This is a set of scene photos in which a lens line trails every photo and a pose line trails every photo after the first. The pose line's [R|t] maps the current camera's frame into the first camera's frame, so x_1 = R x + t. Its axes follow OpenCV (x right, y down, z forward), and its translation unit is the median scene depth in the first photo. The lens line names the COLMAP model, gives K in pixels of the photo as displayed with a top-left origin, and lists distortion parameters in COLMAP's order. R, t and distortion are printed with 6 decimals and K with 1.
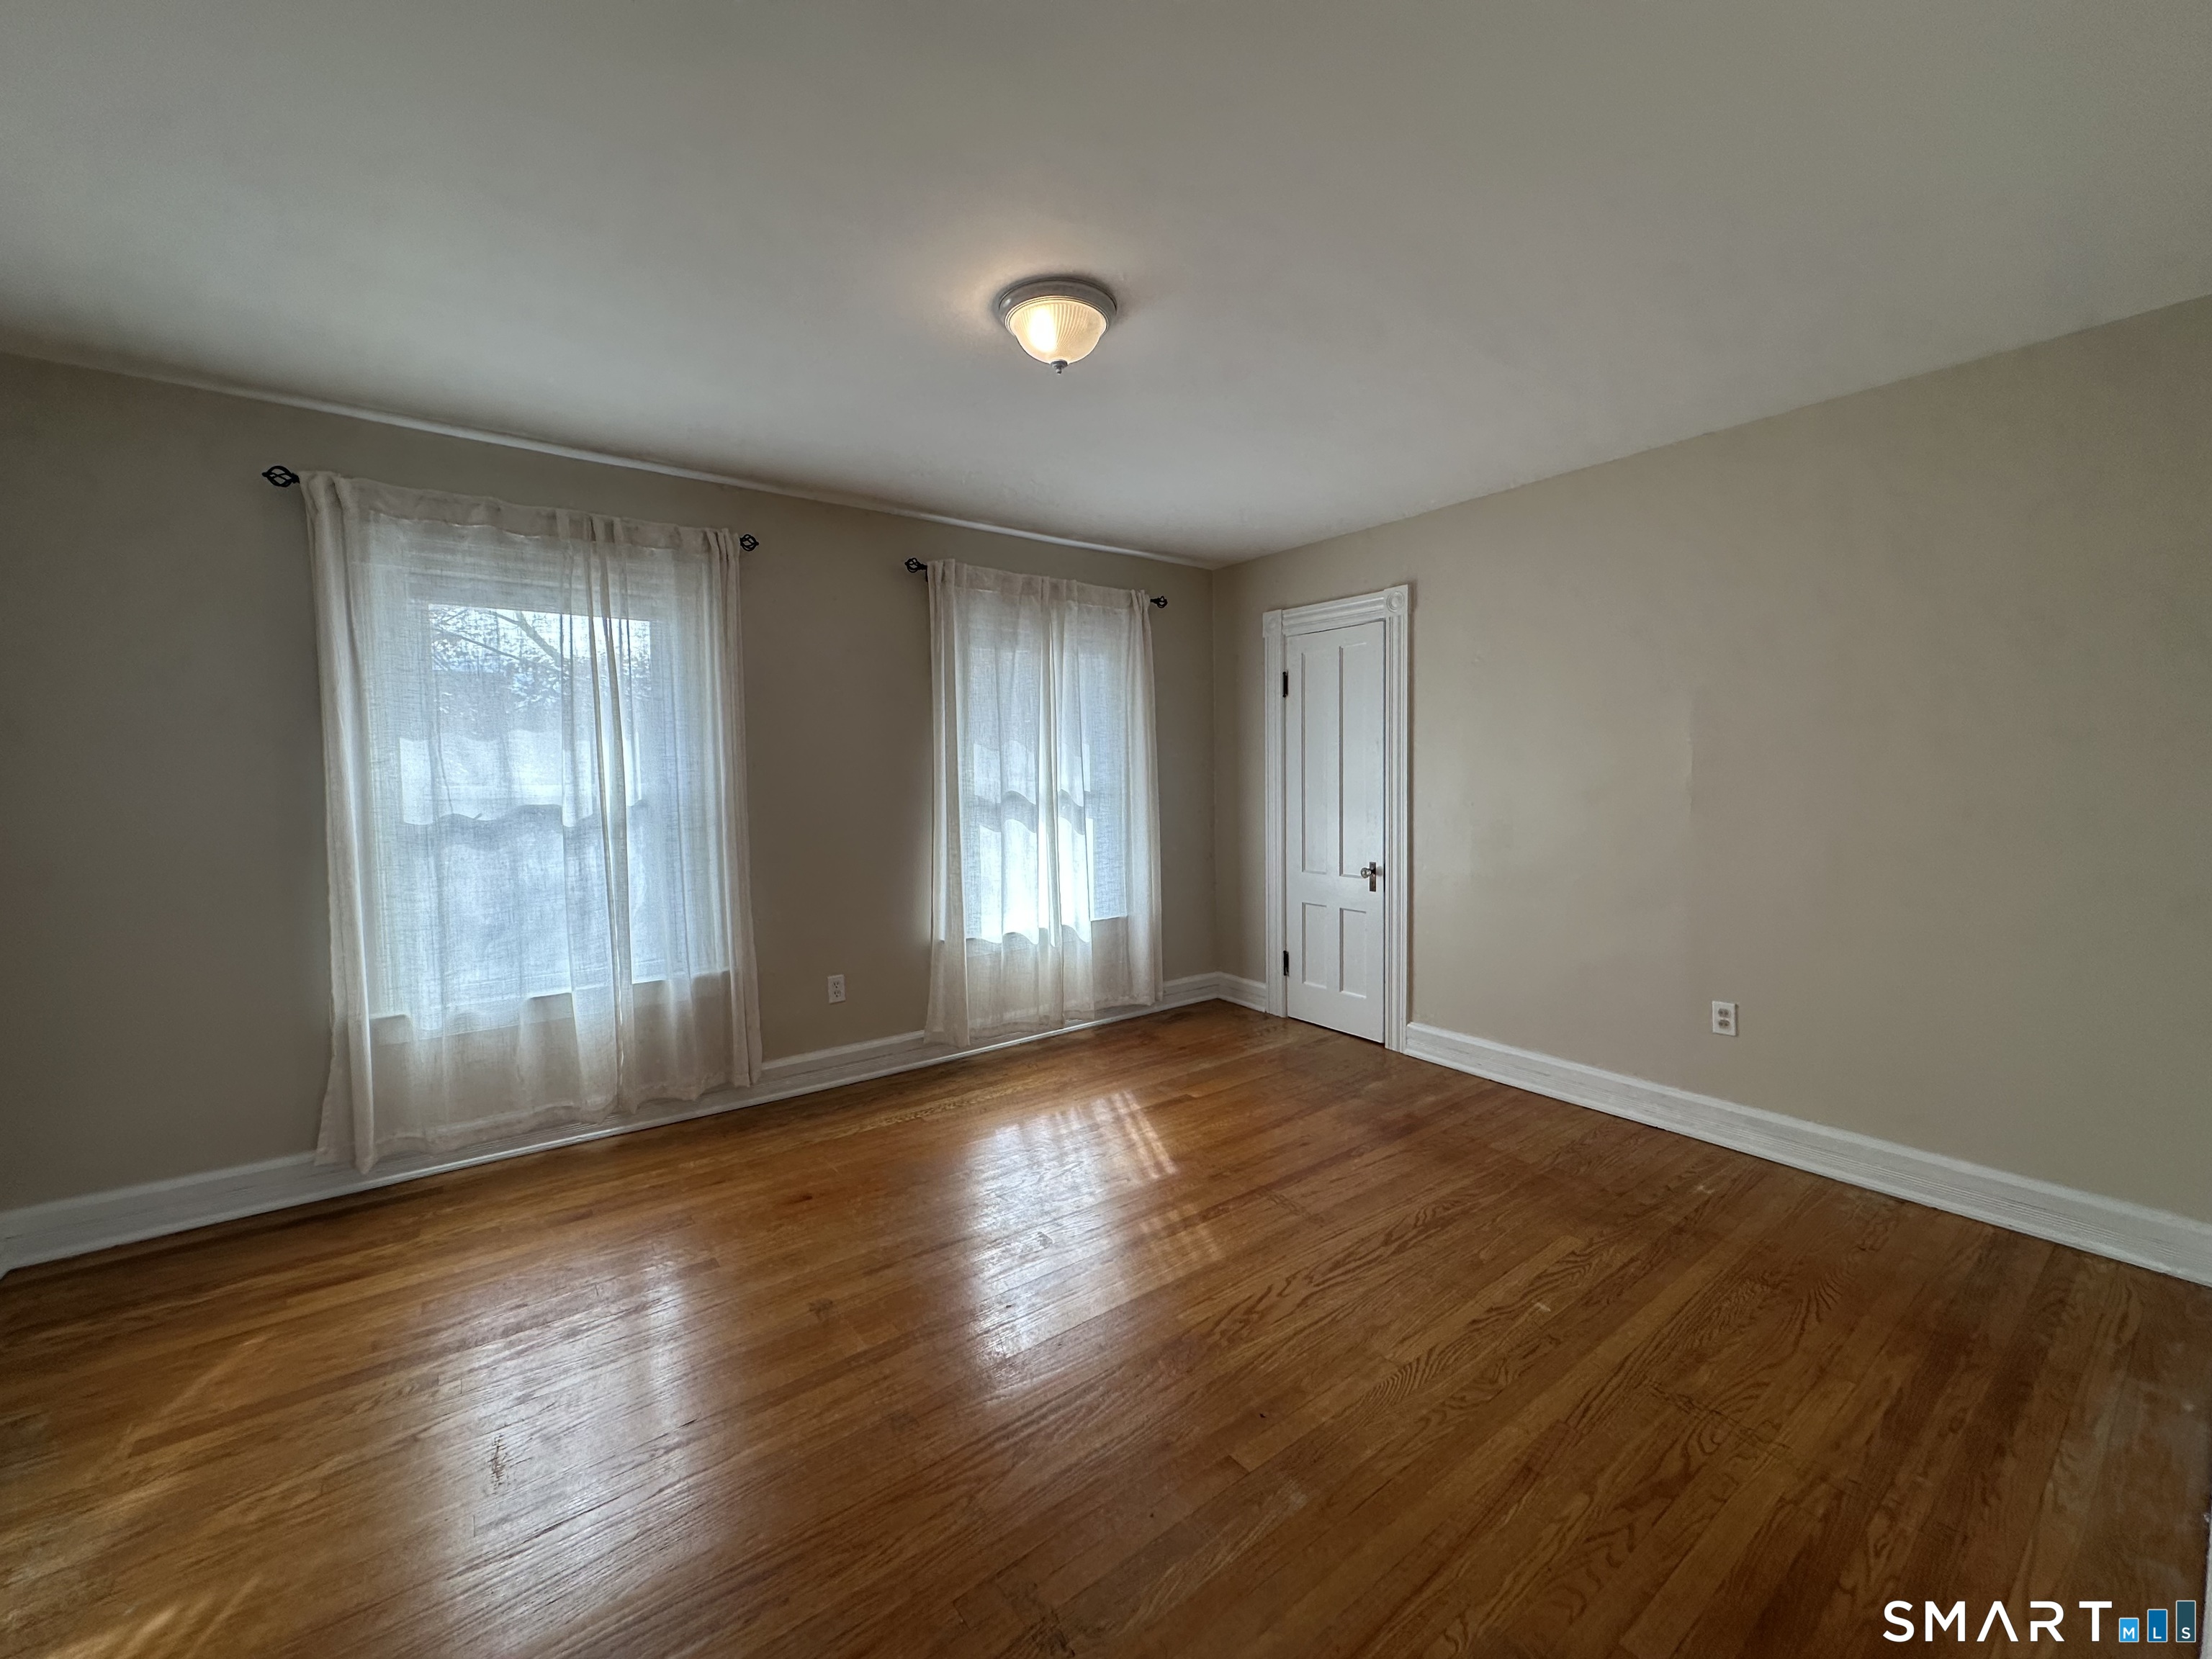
lens RADIAL K [[882.5, 0, 1122.3], [0, 882.5, 831.7], [0, 0, 1]] dist [-0.000883, 0.000400]
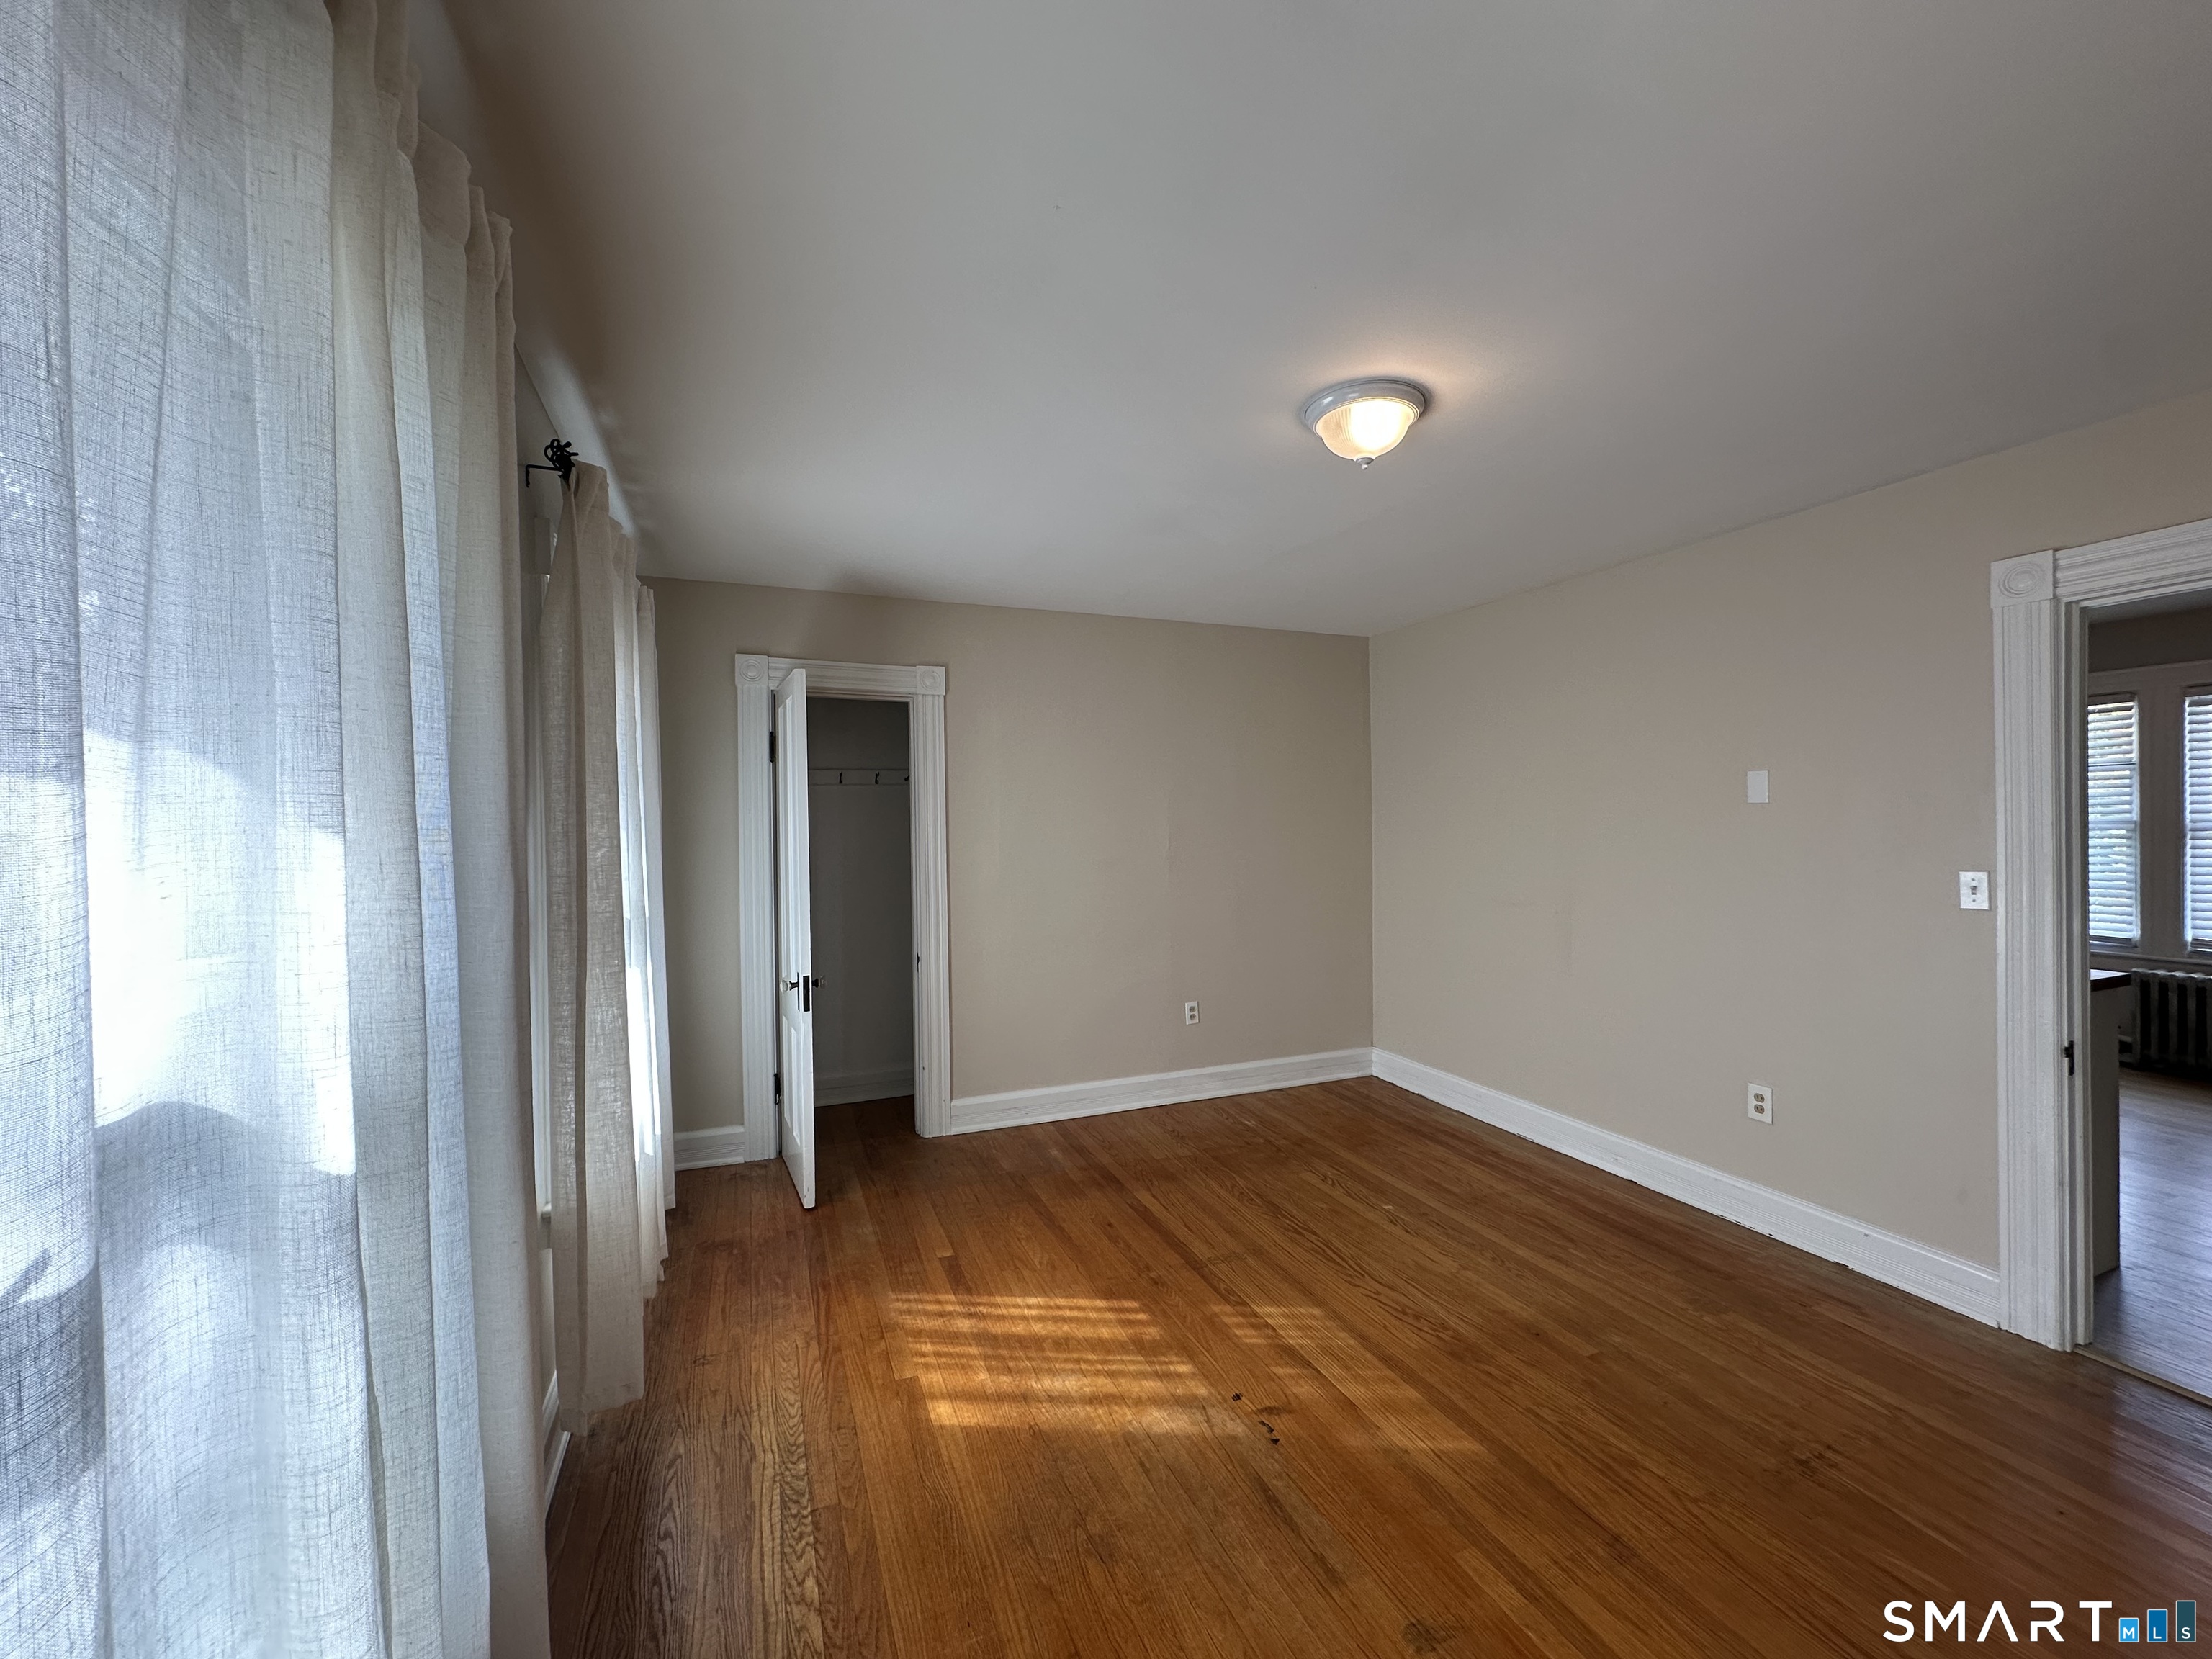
lens RADIAL K [[882.5, 0, 1120.1], [0, 882.5, 828.2], [0, 0, 1]] dist [-0.000883, 0.000400]
pose [[0.251952, 0.002423, 0.967737, -0.786869], [0.069611, 0.997361, -0.020621, -0.074674], [-0.965233, 0.072561, 0.251118, 0.732887]]
